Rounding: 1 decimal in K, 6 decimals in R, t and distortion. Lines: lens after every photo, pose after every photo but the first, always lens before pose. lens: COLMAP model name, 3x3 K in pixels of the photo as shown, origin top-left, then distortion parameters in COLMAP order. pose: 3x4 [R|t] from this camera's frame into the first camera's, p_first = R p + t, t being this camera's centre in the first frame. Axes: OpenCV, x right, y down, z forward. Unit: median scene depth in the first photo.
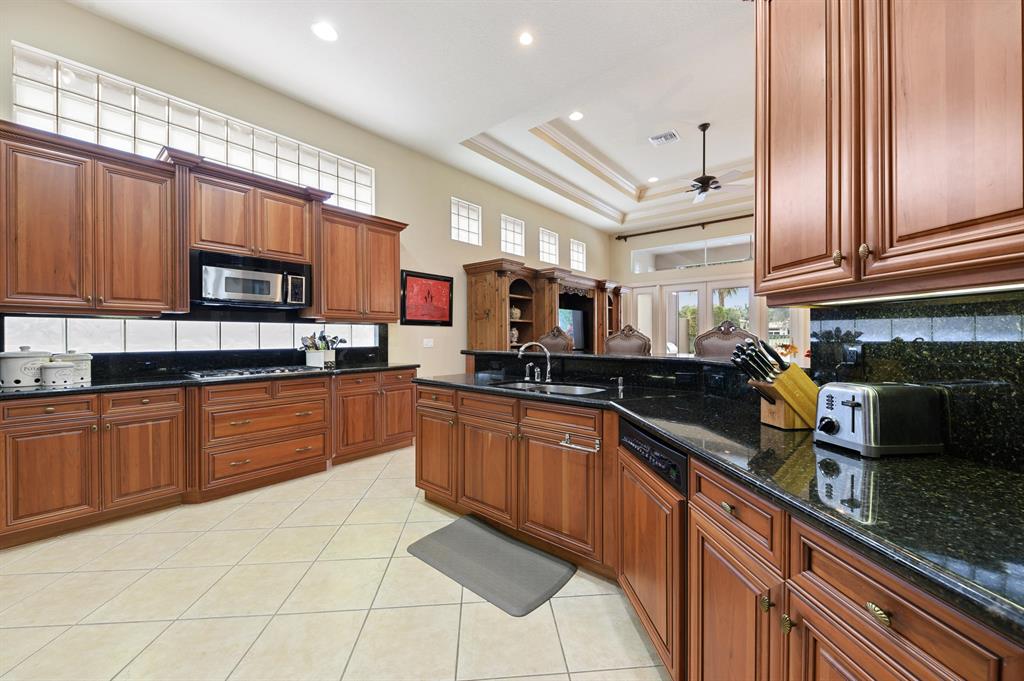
lens RADIAL K [[395.1, 0, 506.0], [0, 395.1, 342.1], [0, 0, 1]] dist [-0.003760, -0.000034]
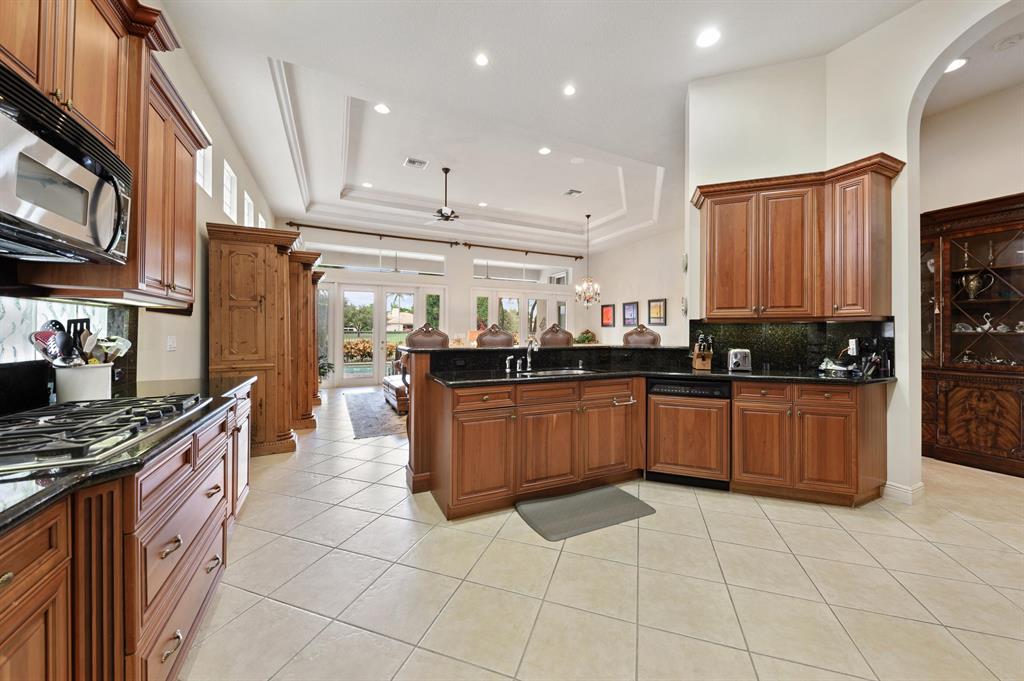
lens RADIAL K [[370.6, 0, 509.6], [0, 370.6, 338.6], [0, 0, 1]] dist [0.000742, -0.000320]
pose [[0.385927, -0.015297, 0.922403, -0.686512], [0.006573, 0.999883, 0.013832, -0.010581], [-0.922506, 0.000725, 0.385982, 0.424717]]
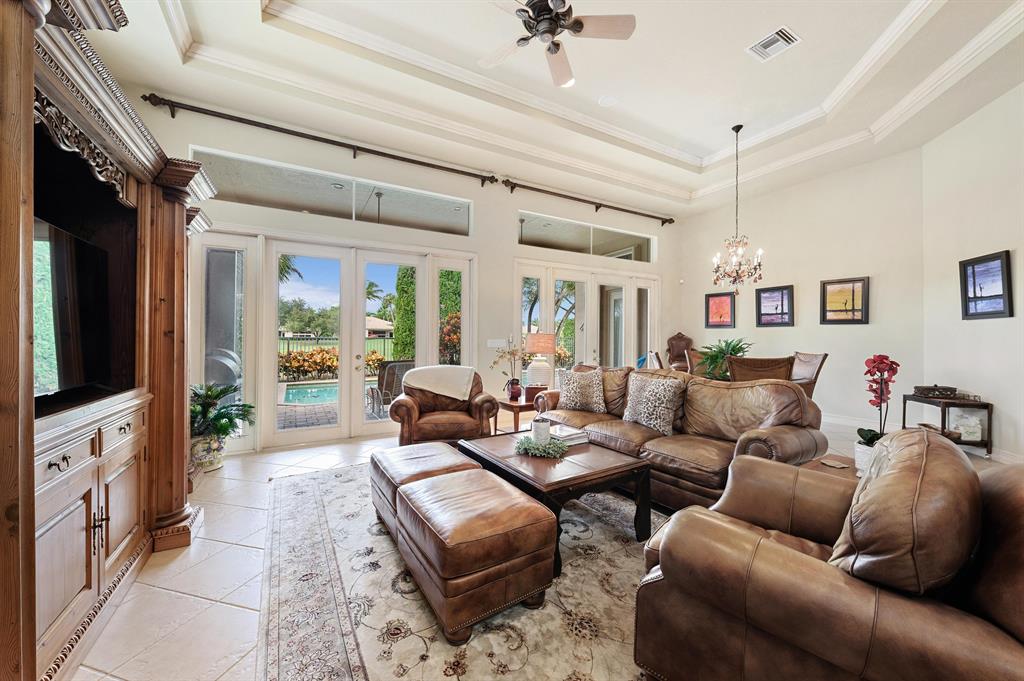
lens RADIAL K [[370.6, 0, 508.6], [0, 370.6, 338.8], [0, 0, 1]] dist [0.000742, -0.000320]
pose [[0.303191, -0.002772, 0.952926, 0.055355], [0.010608, 0.999944, -0.000466, -0.012726], [-0.952871, 0.010250, 0.303204, 1.133792]]
